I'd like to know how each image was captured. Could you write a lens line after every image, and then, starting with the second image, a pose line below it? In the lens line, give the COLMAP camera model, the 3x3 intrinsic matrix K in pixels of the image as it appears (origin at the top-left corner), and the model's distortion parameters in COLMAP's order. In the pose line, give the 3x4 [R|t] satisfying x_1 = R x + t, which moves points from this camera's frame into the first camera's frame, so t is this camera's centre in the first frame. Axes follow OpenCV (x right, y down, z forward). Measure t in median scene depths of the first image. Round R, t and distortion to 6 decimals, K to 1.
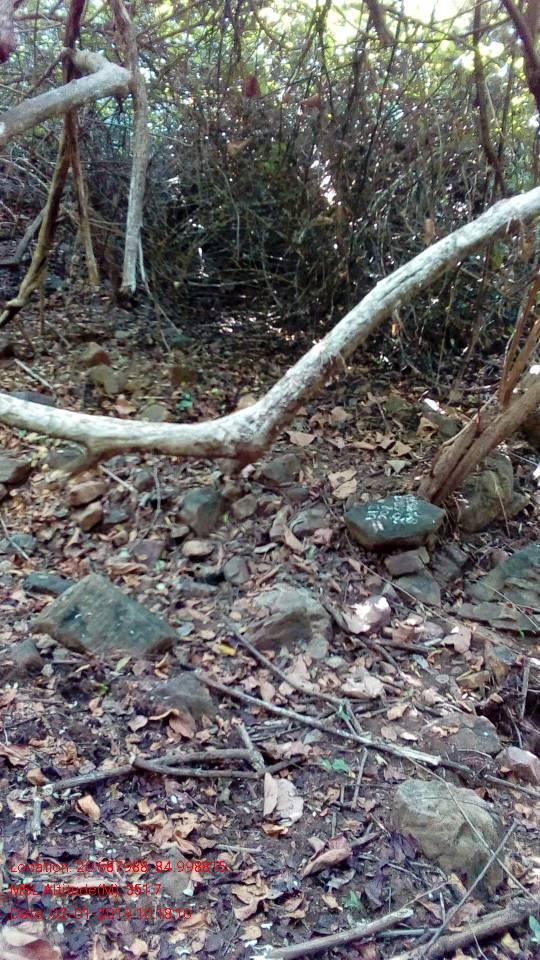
lens RADIAL K [[796.4, 0, 270.0], [0, 796.4, 480.0], [0, 0, 1]] dist [0.078416, -0.130911]
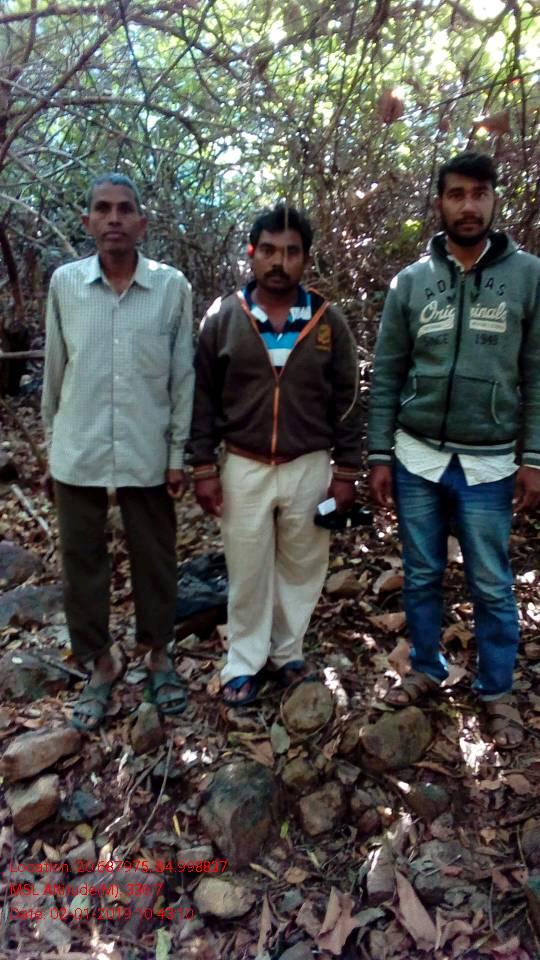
lens RADIAL K [[796.4, 0, 270.0], [0, 796.4, 480.0], [0, 0, 1]] dist [0.078416, -0.130911]
pose [[0.990593, 0.079569, -0.111328, -0.024882], [-0.094110, 0.986755, -0.132129, -0.112198], [0.099340, 0.141363, 0.984961, 0.447619]]
